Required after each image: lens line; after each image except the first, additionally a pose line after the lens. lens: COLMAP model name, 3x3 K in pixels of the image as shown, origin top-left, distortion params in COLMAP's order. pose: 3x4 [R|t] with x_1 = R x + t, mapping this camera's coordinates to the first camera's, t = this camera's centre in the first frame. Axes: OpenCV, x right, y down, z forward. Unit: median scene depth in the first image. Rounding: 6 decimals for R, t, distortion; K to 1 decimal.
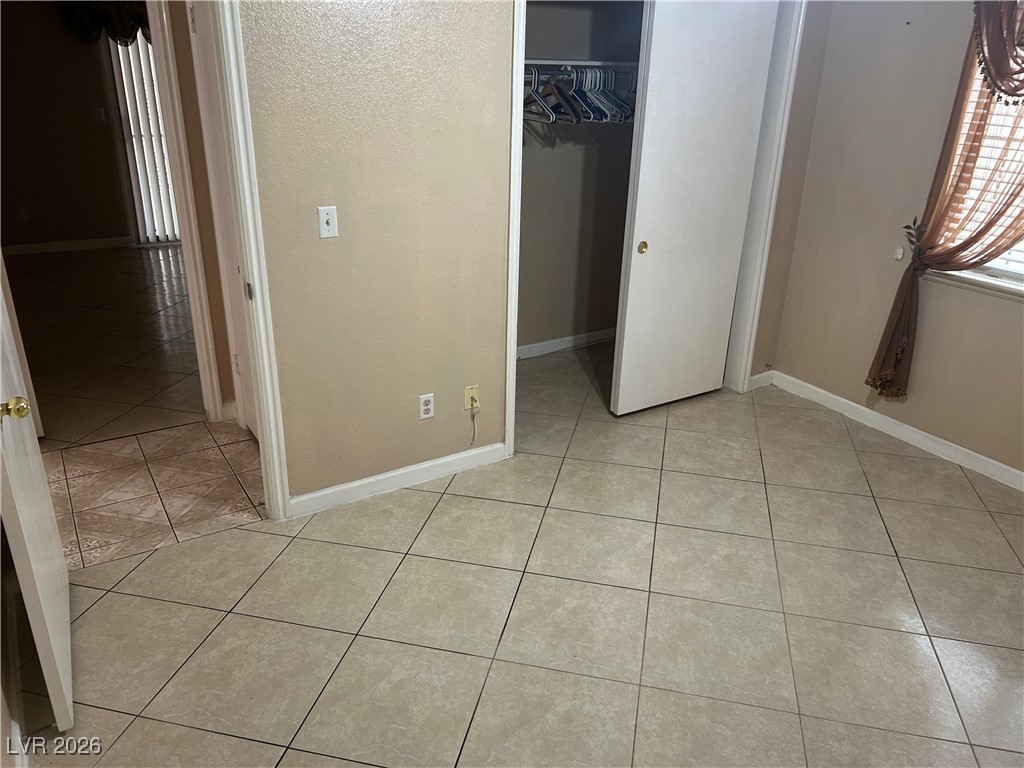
lens RADIAL K [[765.9, 0, 515.2], [0, 765.9, 384.7], [0, 0, 1]] dist [0.069542, -0.075230]
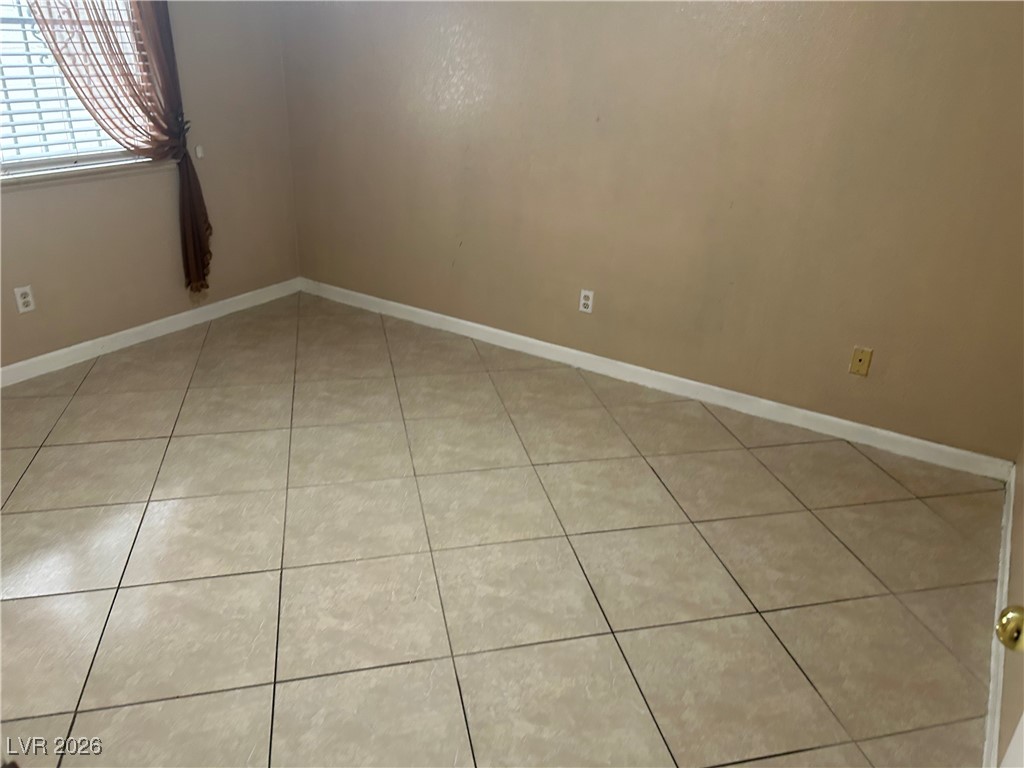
lens RADIAL K [[765.9, 0, 515.6], [0, 765.9, 384.3], [0, 0, 1]] dist [0.069542, -0.075230]
pose [[-0.433060, -0.418878, 0.798123, -0.594829], [0.300398, 0.767770, 0.565943, -0.330837], [-0.849836, 0.484841, -0.206660, 0.932919]]
